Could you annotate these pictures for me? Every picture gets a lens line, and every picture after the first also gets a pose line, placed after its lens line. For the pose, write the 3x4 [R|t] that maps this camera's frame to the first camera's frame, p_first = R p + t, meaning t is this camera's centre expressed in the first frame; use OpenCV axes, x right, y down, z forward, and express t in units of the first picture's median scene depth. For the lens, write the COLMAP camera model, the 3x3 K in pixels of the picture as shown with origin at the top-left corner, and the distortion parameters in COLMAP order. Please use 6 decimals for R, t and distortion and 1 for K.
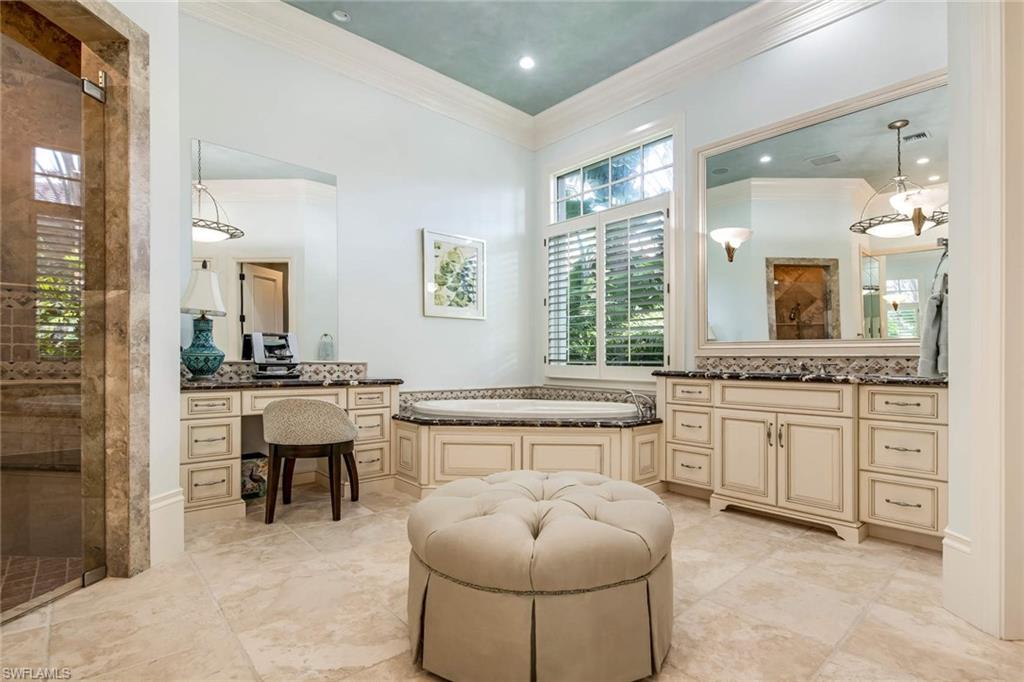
lens RADIAL K [[464.0, 0, 520.0], [0, 464.0, 356.9], [0, 0, 1]] dist [-0.017459, -0.004257]
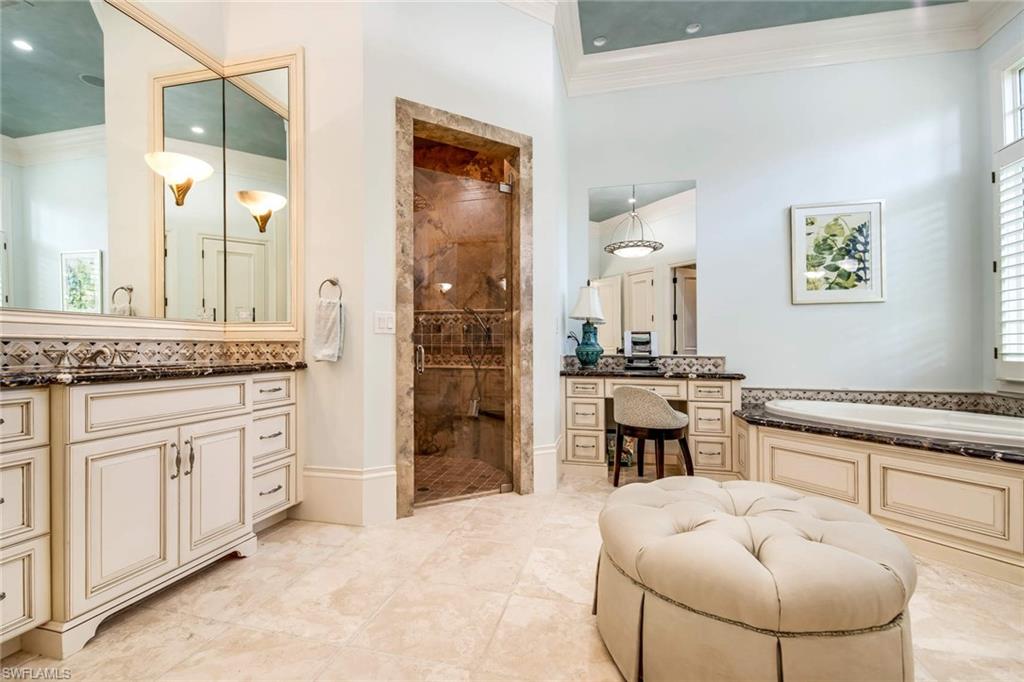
lens RADIAL K [[464.0, 0, 510.4], [0, 464.0, 348.7], [0, 0, 1]] dist [-0.017459, -0.004257]
pose [[0.526563, -0.007927, -0.850099, 0.329619], [0.008442, 0.999956, -0.004095, -0.005473], [0.850094, -0.005020, 0.526606, 0.096223]]
